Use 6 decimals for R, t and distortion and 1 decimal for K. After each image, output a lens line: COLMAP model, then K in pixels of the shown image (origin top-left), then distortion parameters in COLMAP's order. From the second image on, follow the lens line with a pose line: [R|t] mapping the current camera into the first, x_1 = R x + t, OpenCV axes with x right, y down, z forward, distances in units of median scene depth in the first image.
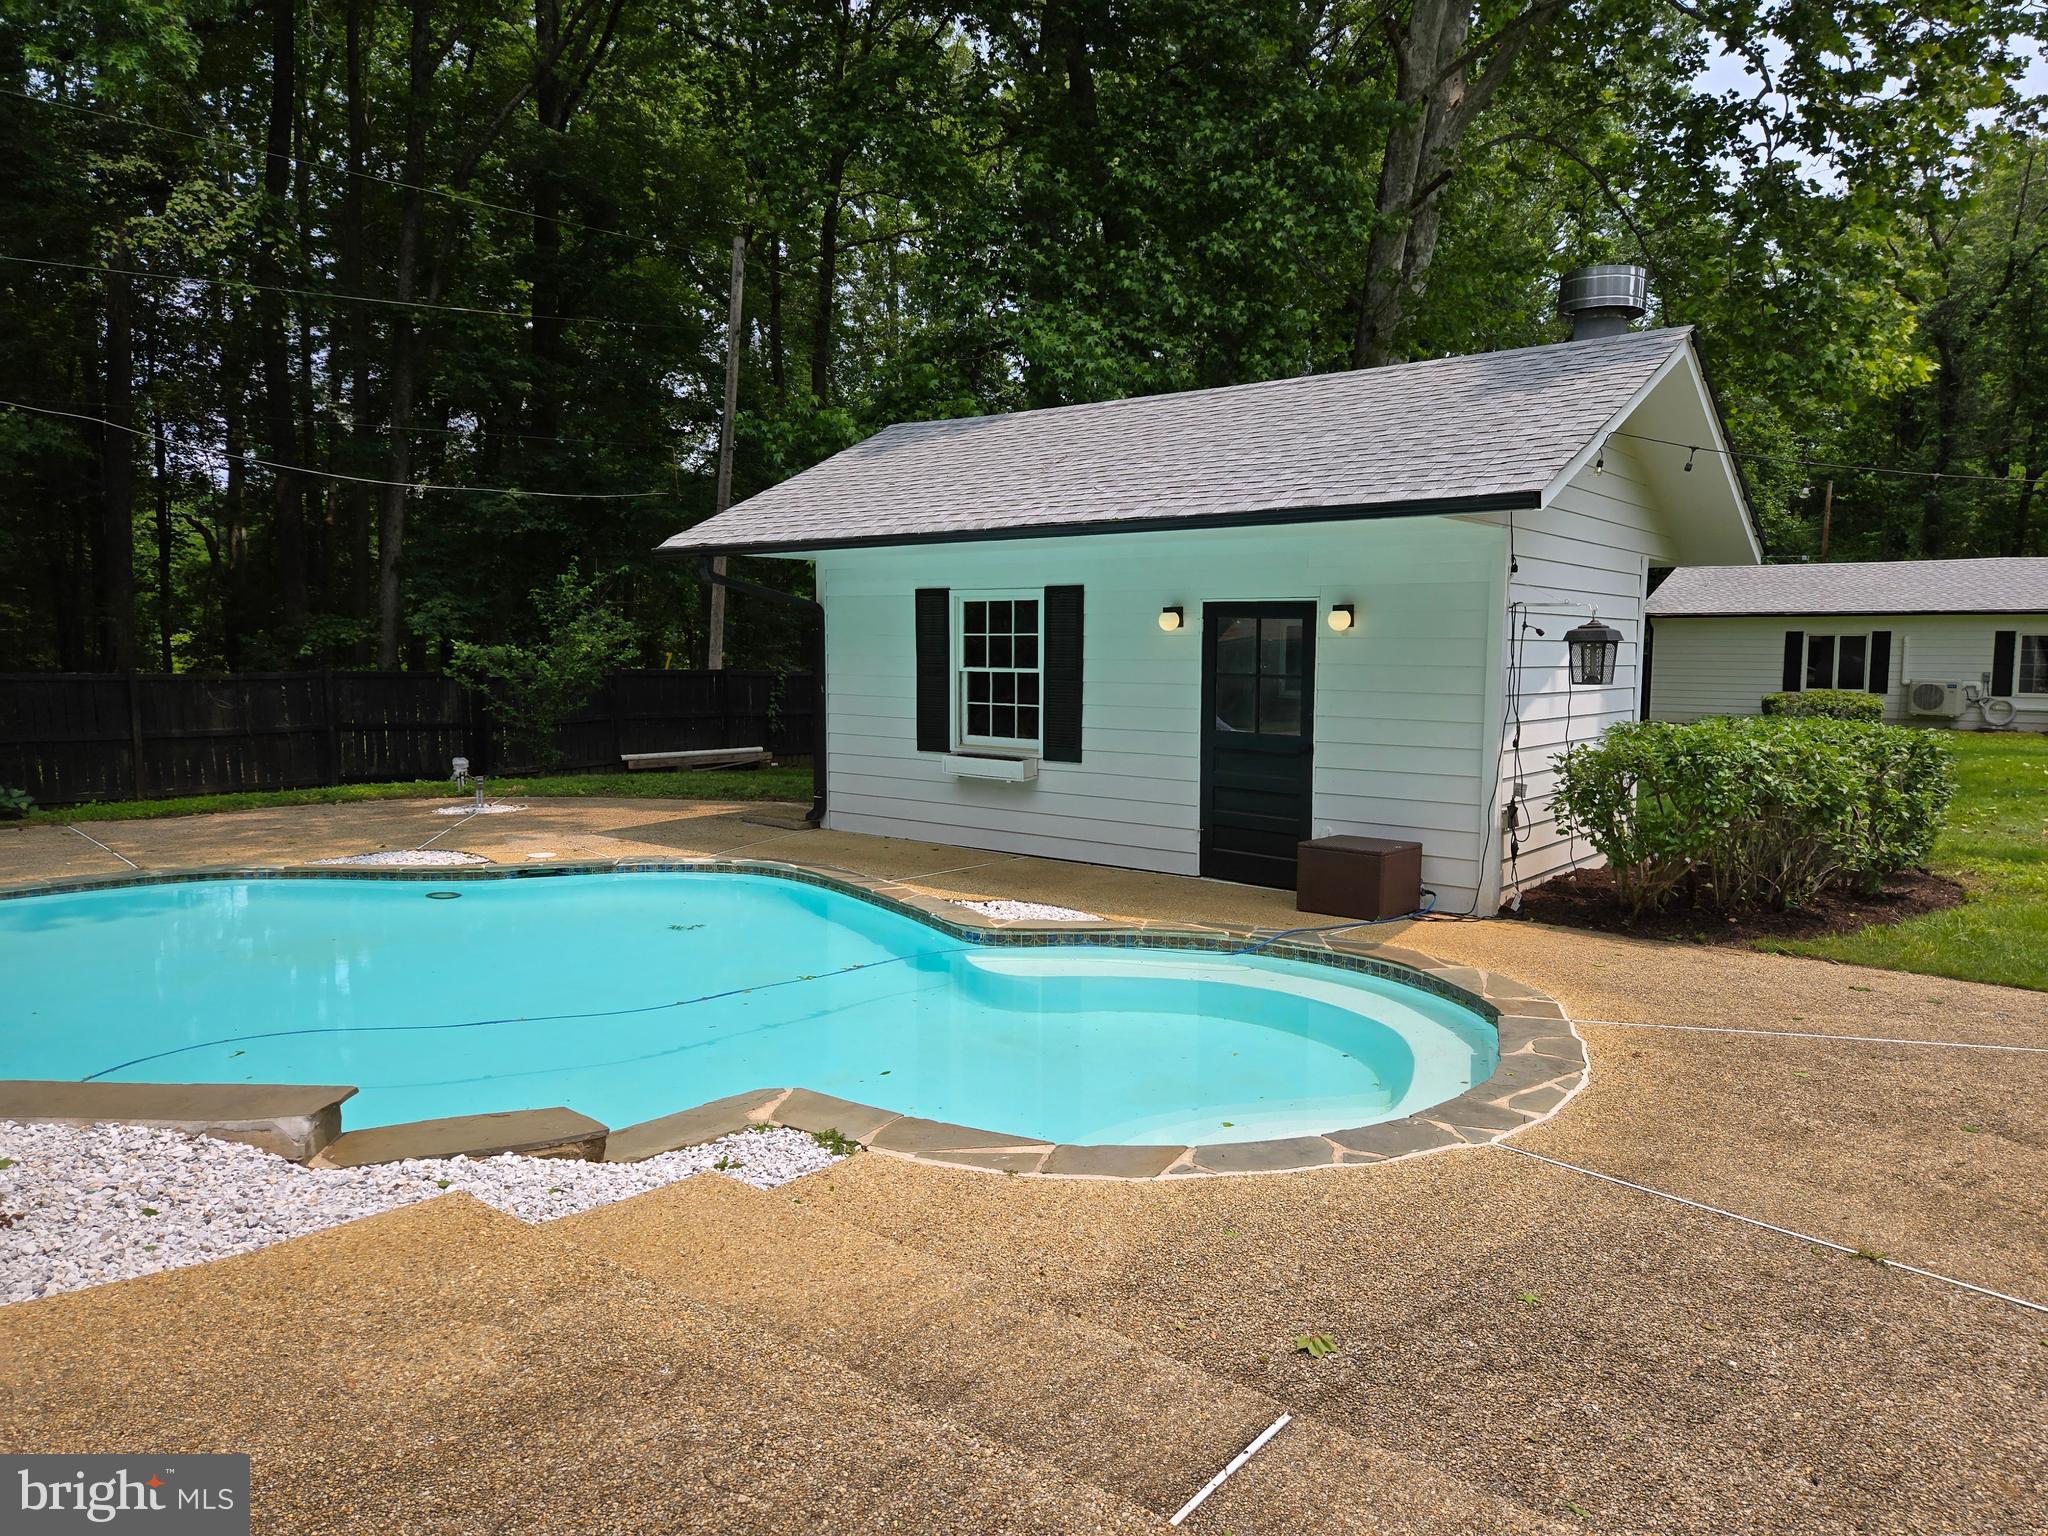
lens RADIAL K [[1363.2, 0, 1030.4], [0, 1363.2, 763.6], [0, 0, 1]] dist [0.070131, -0.053674]
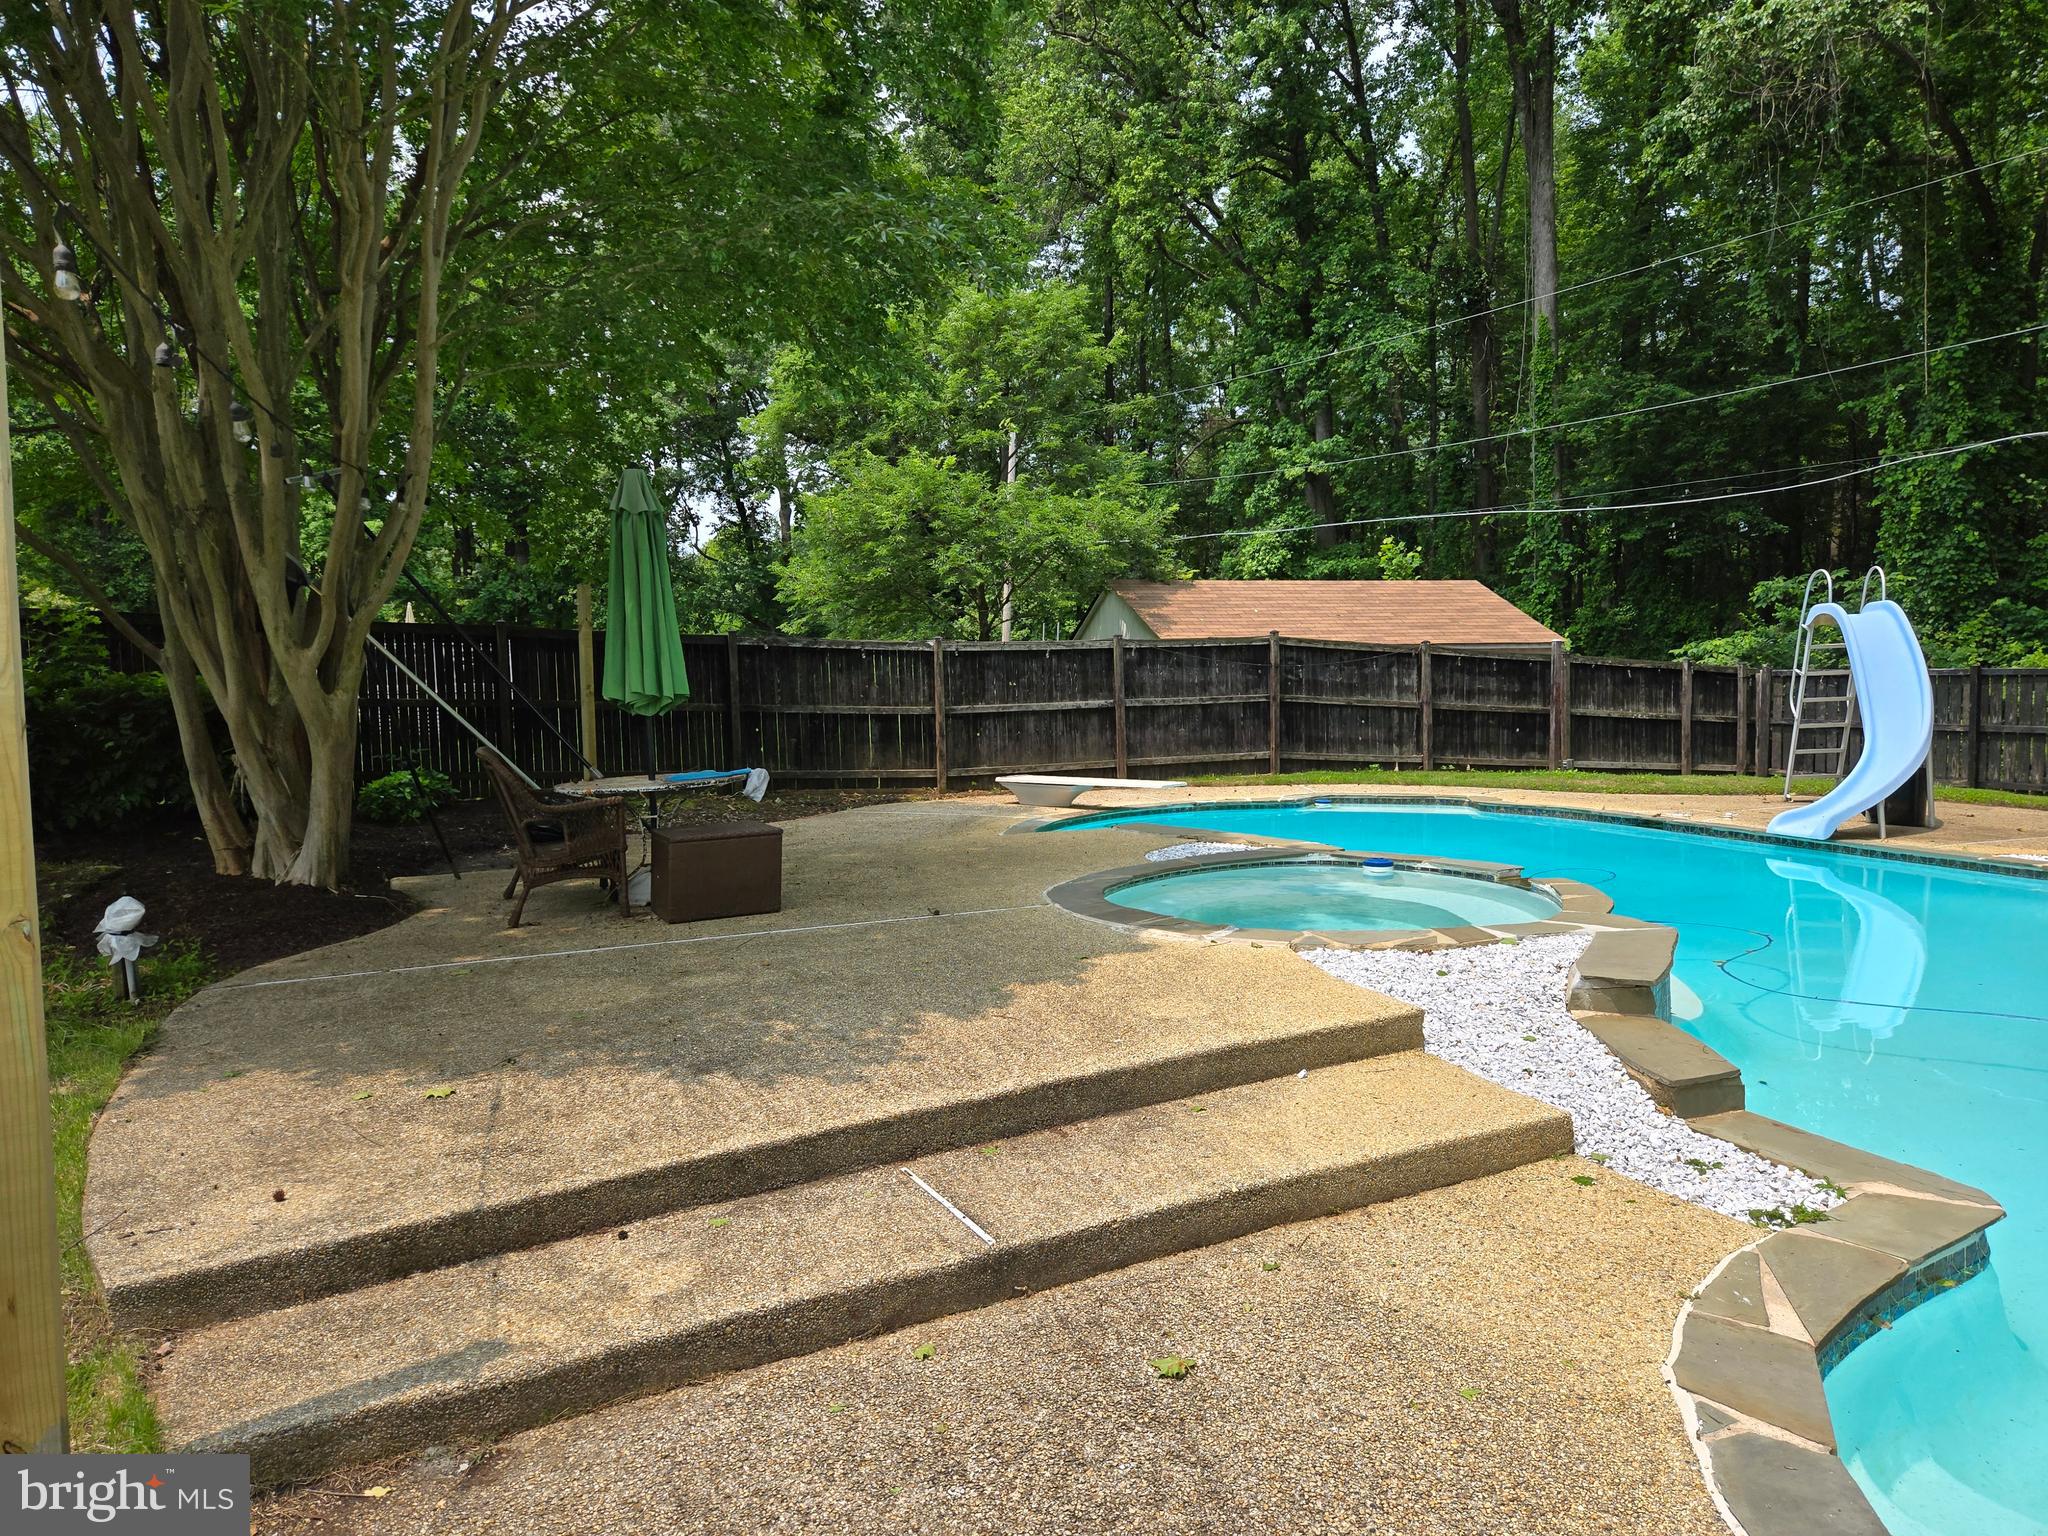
lens RADIAL K [[1363.2, 0, 1030.4], [0, 1363.2, 763.6], [0, 0, 1]] dist [0.070131, -0.053674]
pose [[-0.405320, 0.067366, -0.911689, 0.250451], [-0.066860, 0.992426, 0.103056, -0.012539], [0.911726, 0.102726, -0.397746, 0.298538]]
